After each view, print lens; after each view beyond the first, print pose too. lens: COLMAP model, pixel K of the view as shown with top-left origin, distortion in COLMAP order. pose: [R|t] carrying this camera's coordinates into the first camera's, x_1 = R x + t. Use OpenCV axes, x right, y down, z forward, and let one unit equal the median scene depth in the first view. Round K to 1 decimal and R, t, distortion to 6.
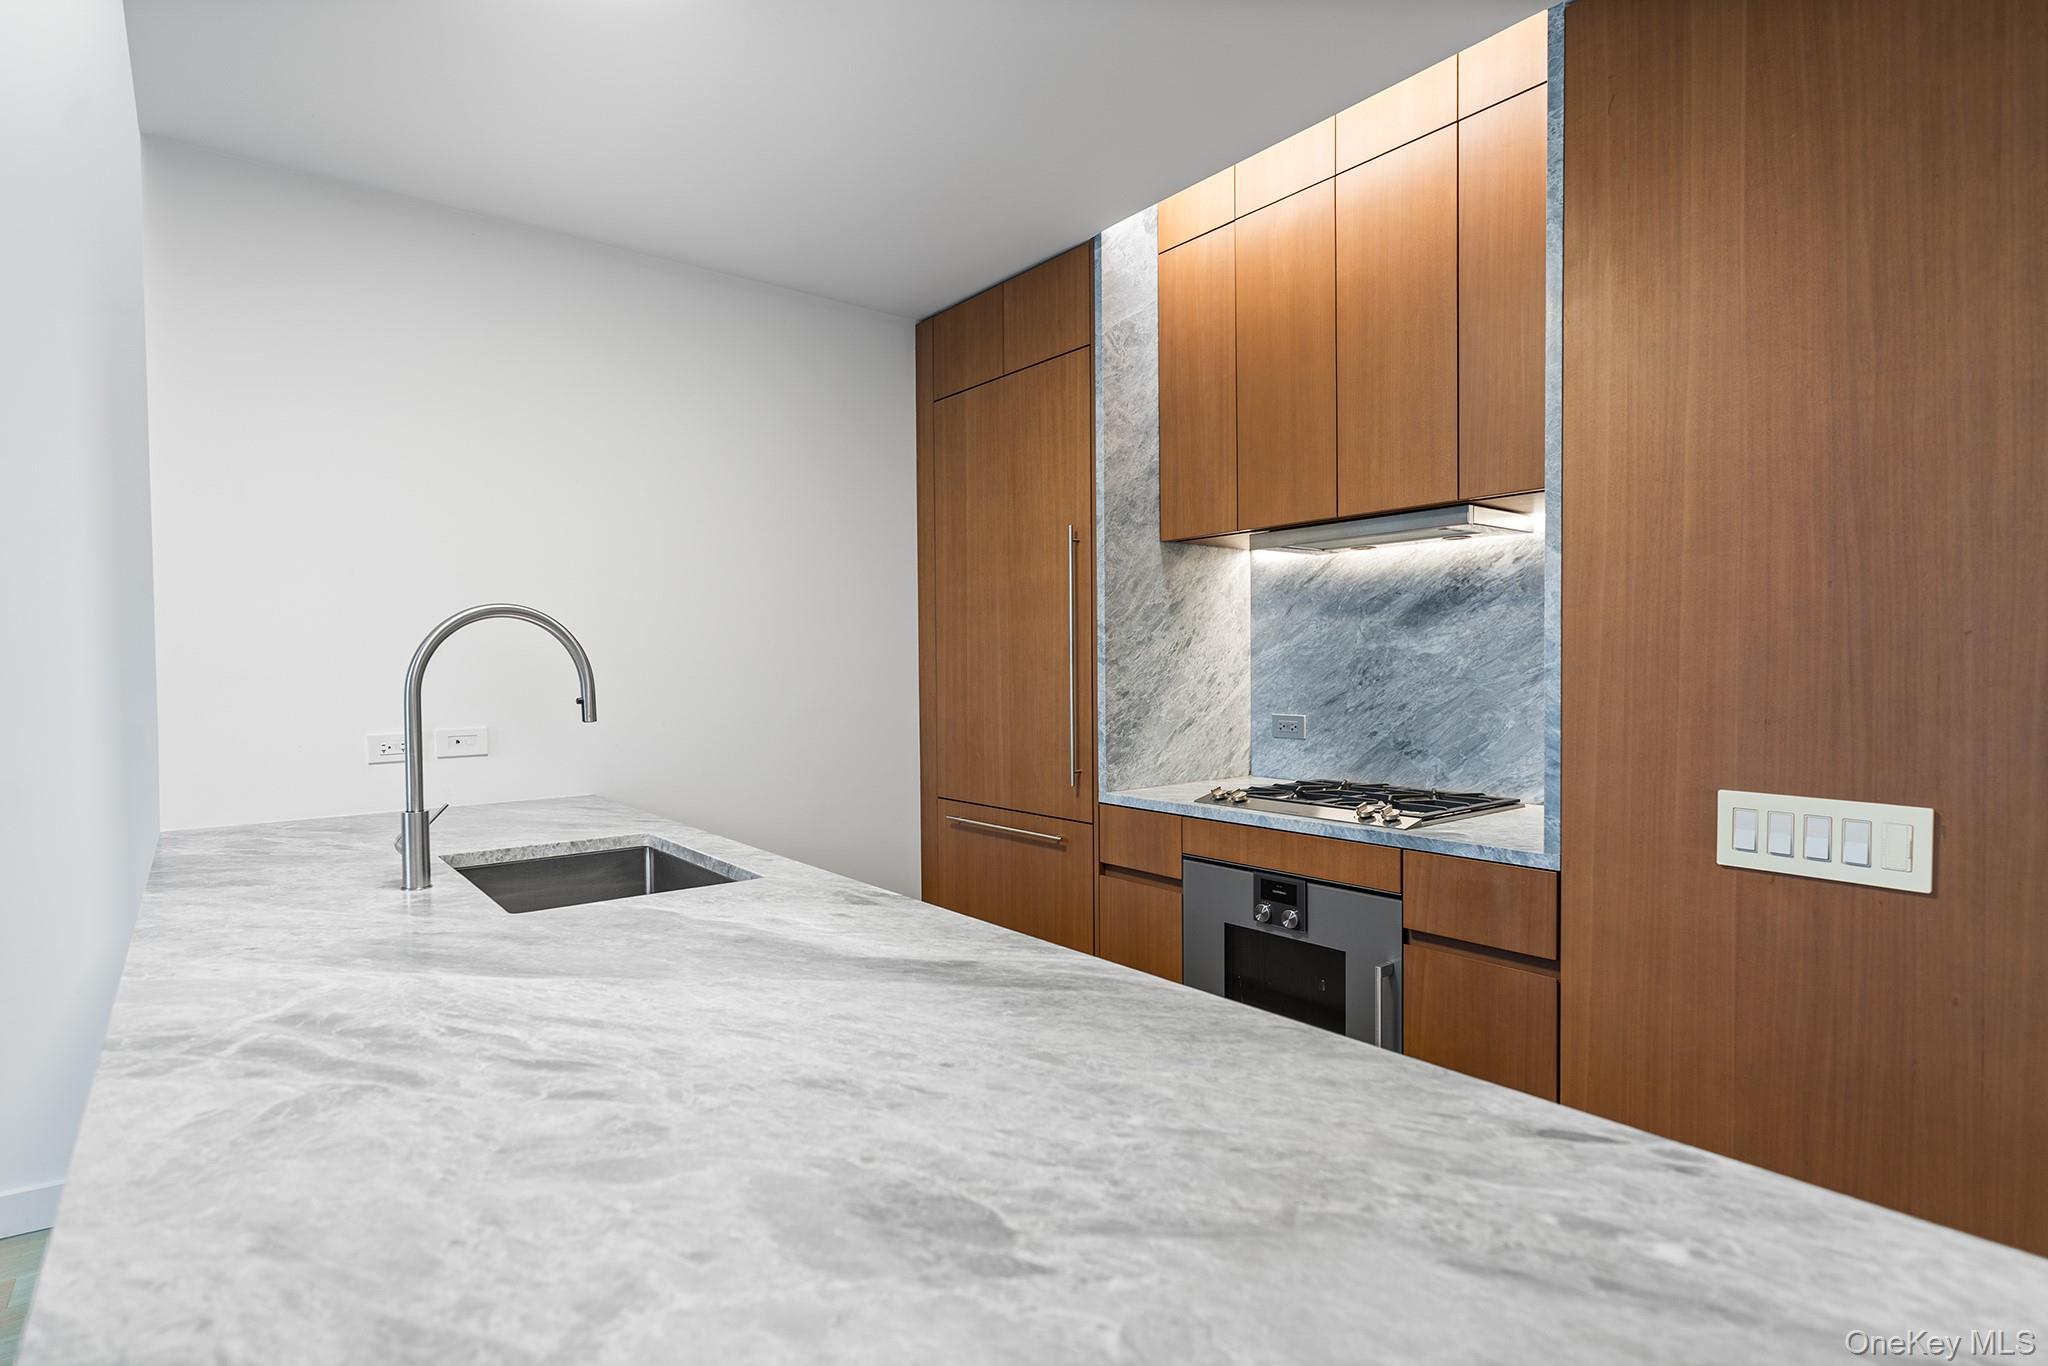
lens RADIAL K [[1022.7, 0, 1012.3], [0, 1022.7, 689.0], [0, 0, 1]] dist [0.002532, 0.000706]
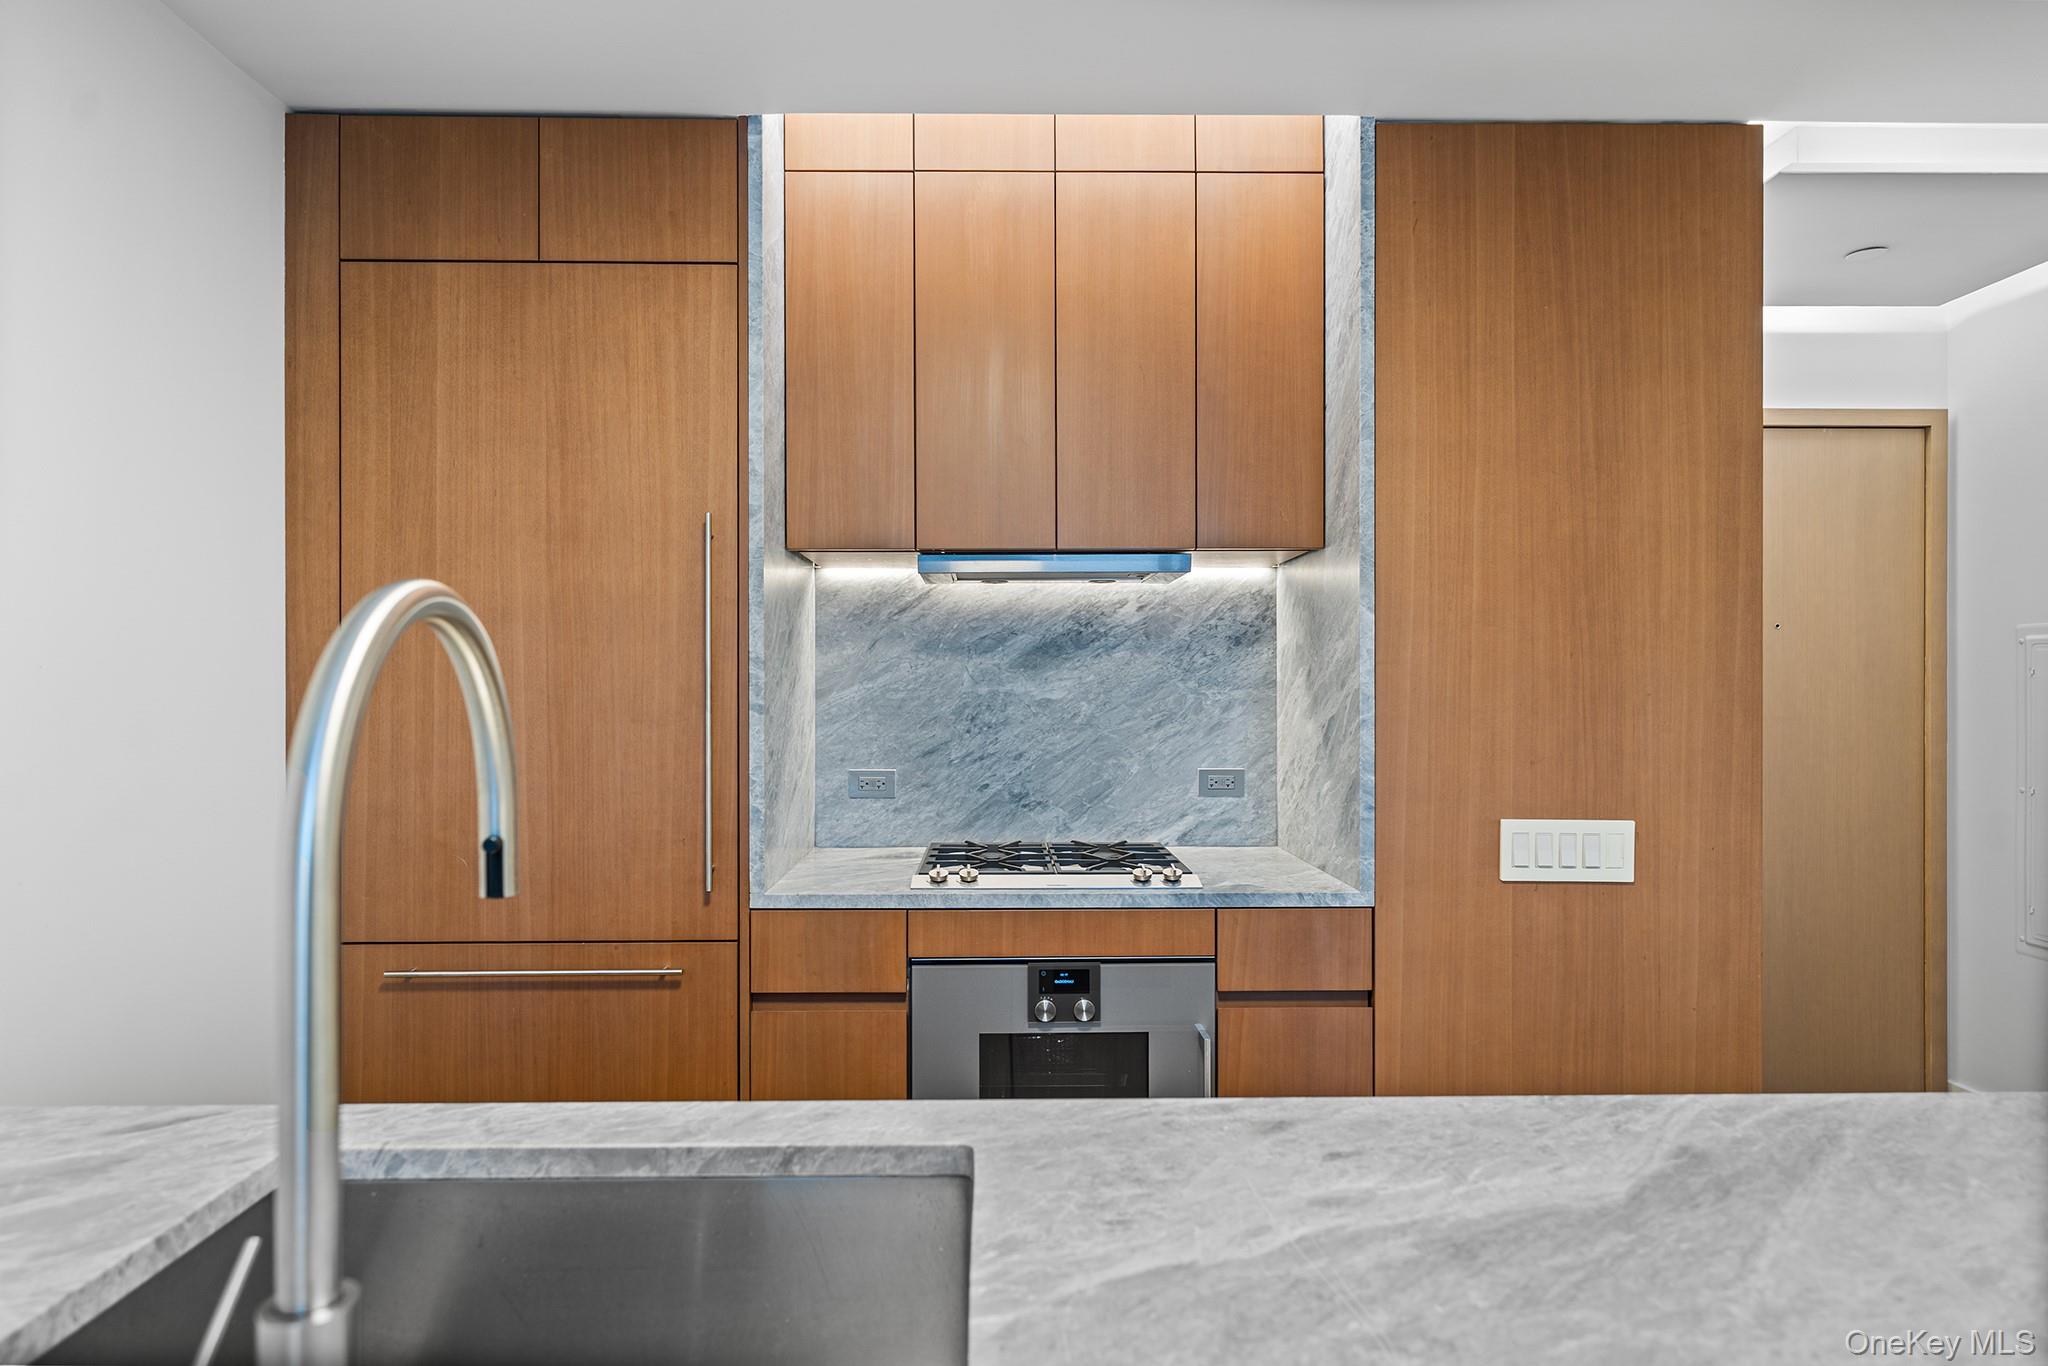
lens RADIAL K [[1110.7, 0, 1010.8], [0, 1110.7, 687.8], [0, 0, 1]] dist [0.000596, -0.000151]
pose [[0.604554, 0.007146, 0.796532, -0.434610], [0.015080, 0.999678, -0.020414, -0.024212], [-0.796421, 0.024353, 0.604252, 0.402925]]
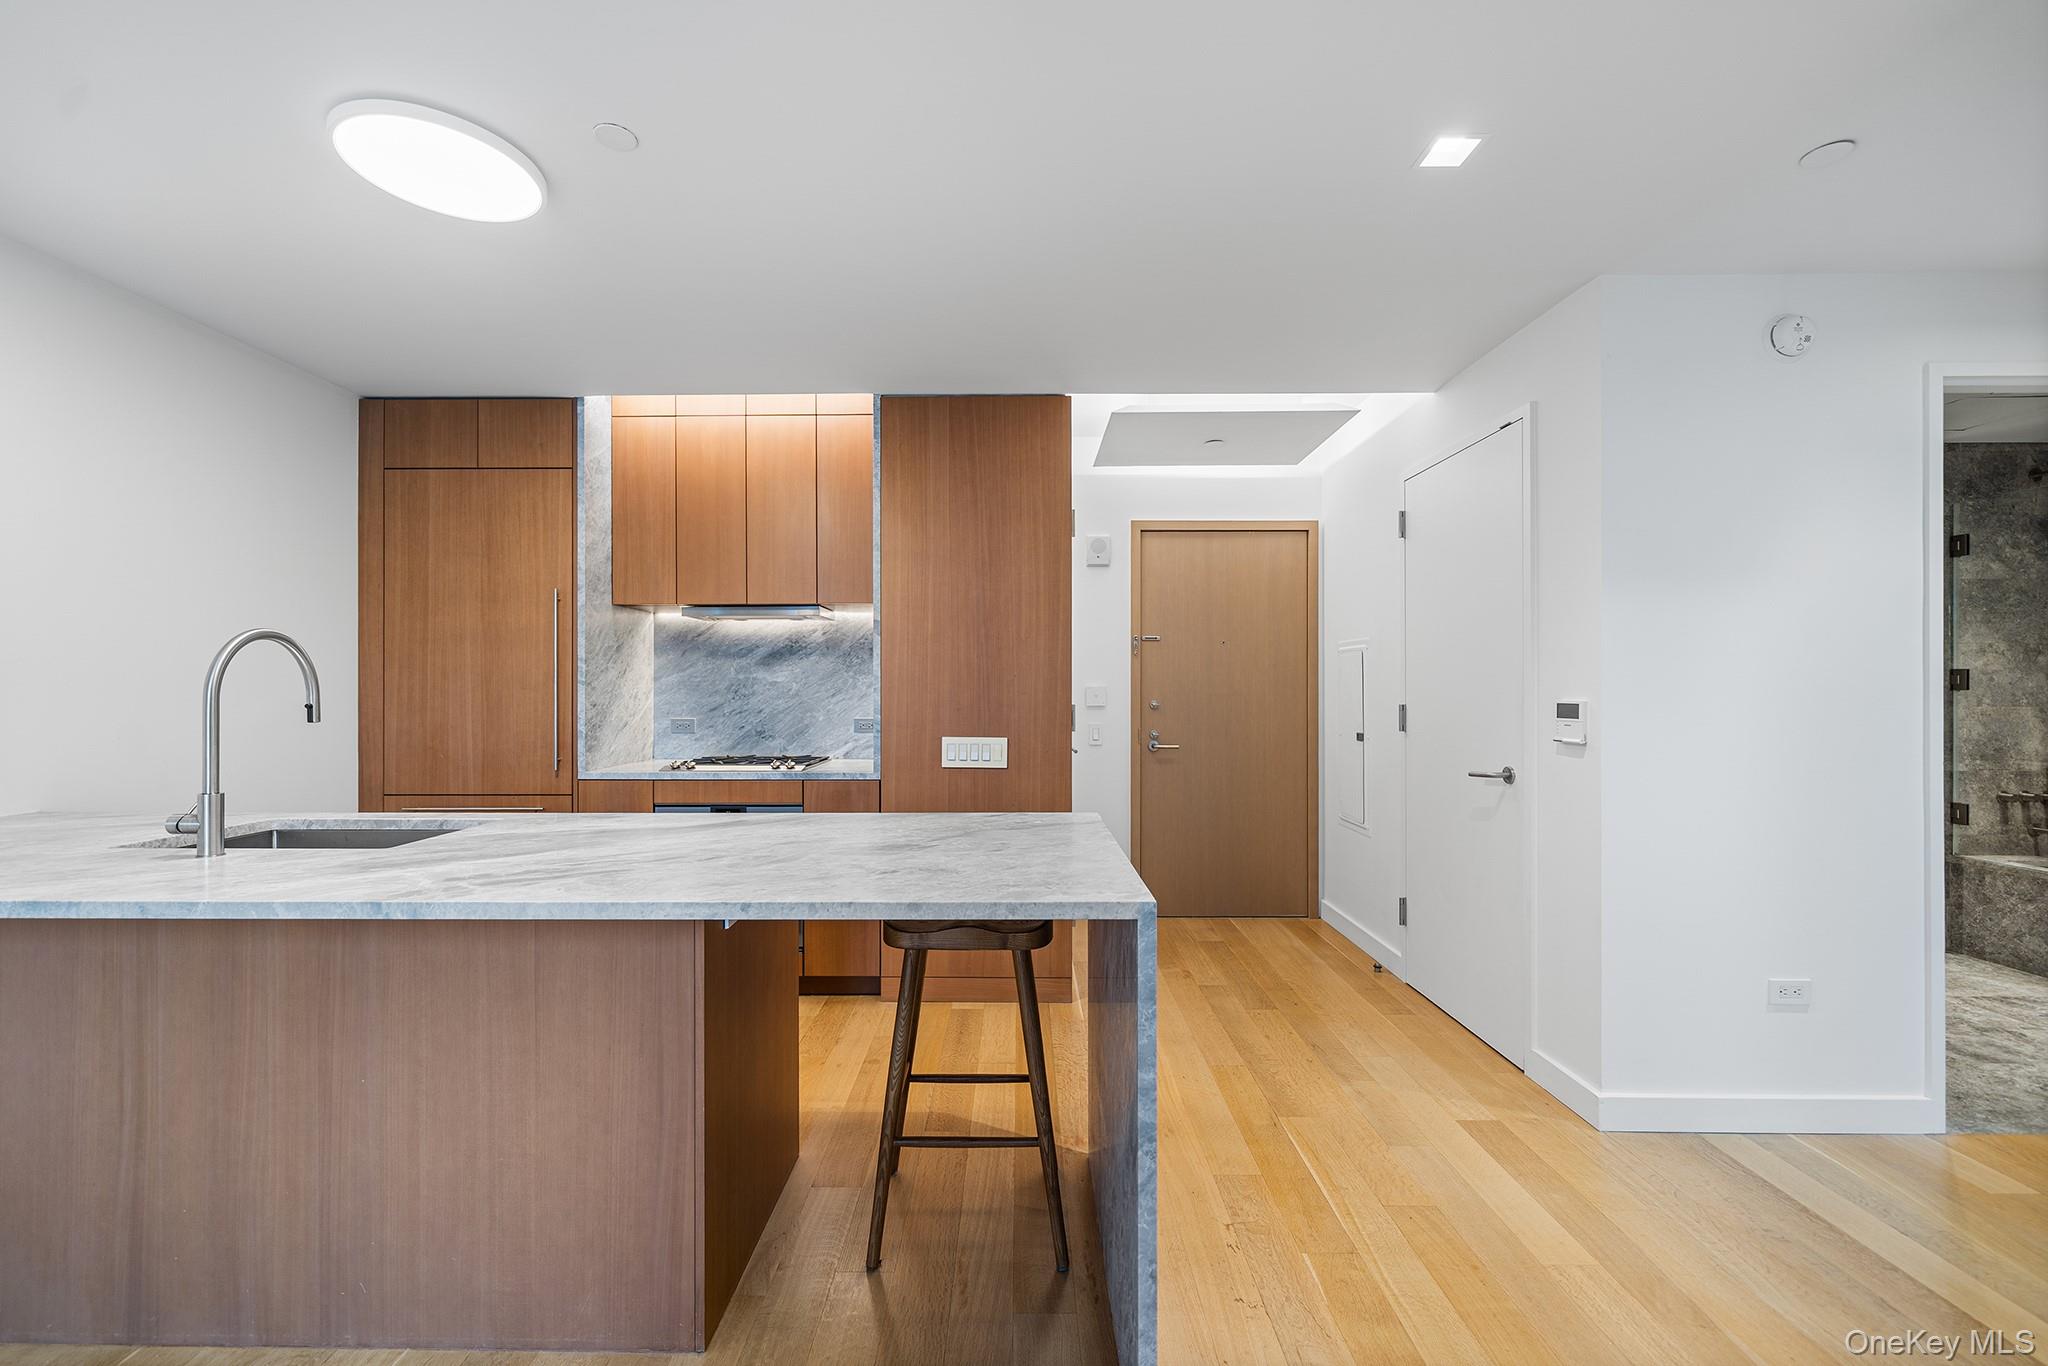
lens RADIAL K [[818.1, 0, 1012.3], [0, 818.1, 689.3], [0, 0, 1]] dist [-0.000850, 0.000110]
pose [[0.625469, 0.008705, 0.780200, -0.457668], [0.014495, 0.999636, -0.022774, 0.018412], [-0.780114, 0.025553, 0.625115, -0.228316]]
